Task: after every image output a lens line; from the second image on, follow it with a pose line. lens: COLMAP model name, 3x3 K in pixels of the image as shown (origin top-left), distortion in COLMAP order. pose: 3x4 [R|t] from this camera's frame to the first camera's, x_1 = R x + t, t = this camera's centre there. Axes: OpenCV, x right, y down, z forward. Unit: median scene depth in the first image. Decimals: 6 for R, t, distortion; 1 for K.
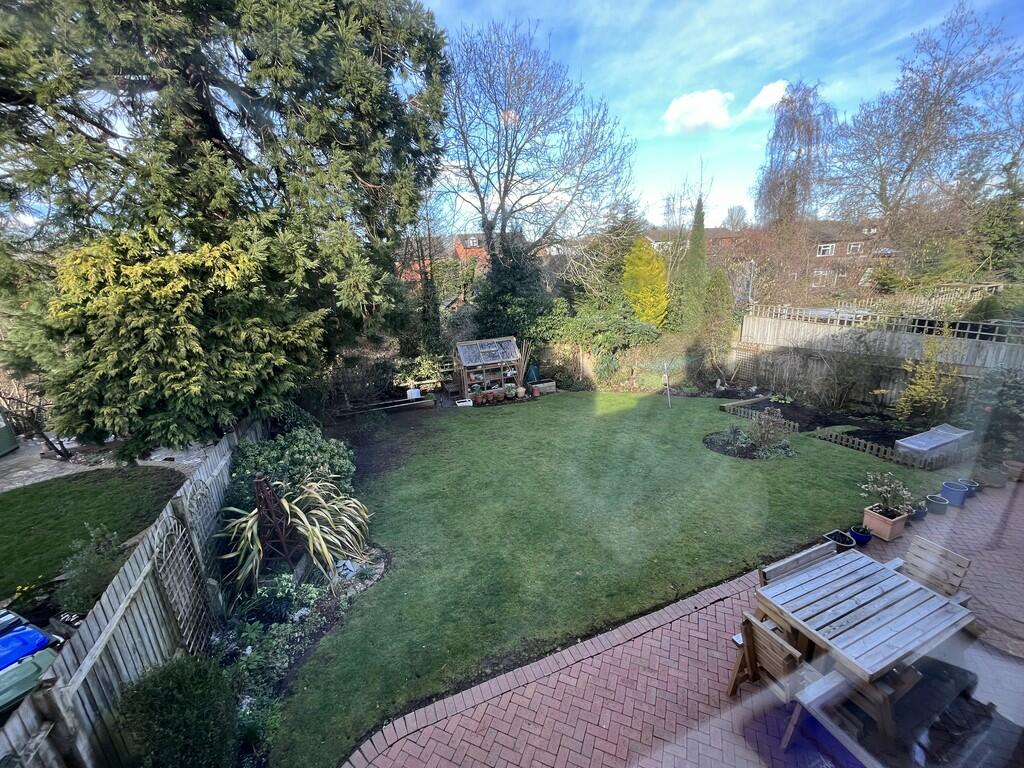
lens RADIAL K [[412.6, 0, 511.6], [0, 412.6, 385.8], [0, 0, 1]] dist [-0.005531, 0.000556]
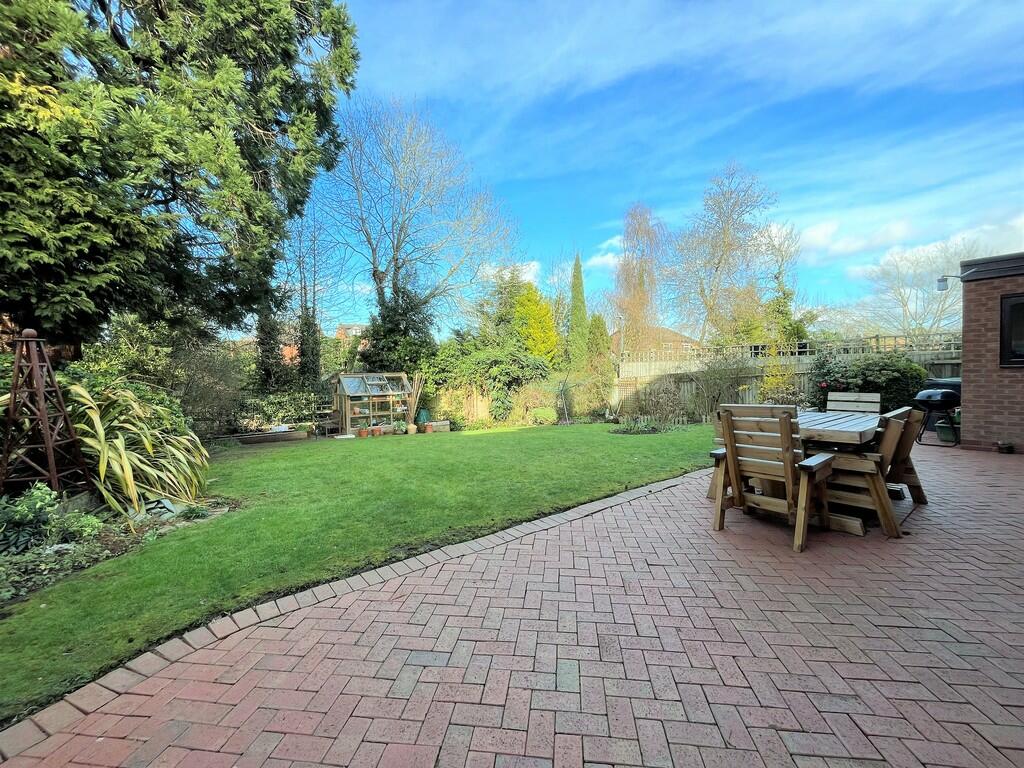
lens RADIAL K [[412.6, 0, 513.0], [0, 412.6, 380.9], [0, 0, 1]] dist [-0.005531, 0.000556]
pose [[0.959640, 0.033033, 0.279286, -0.026809], [0.041951, 0.965153, -0.258301, 0.204931], [-0.278086, 0.259592, 0.924813, 0.090663]]
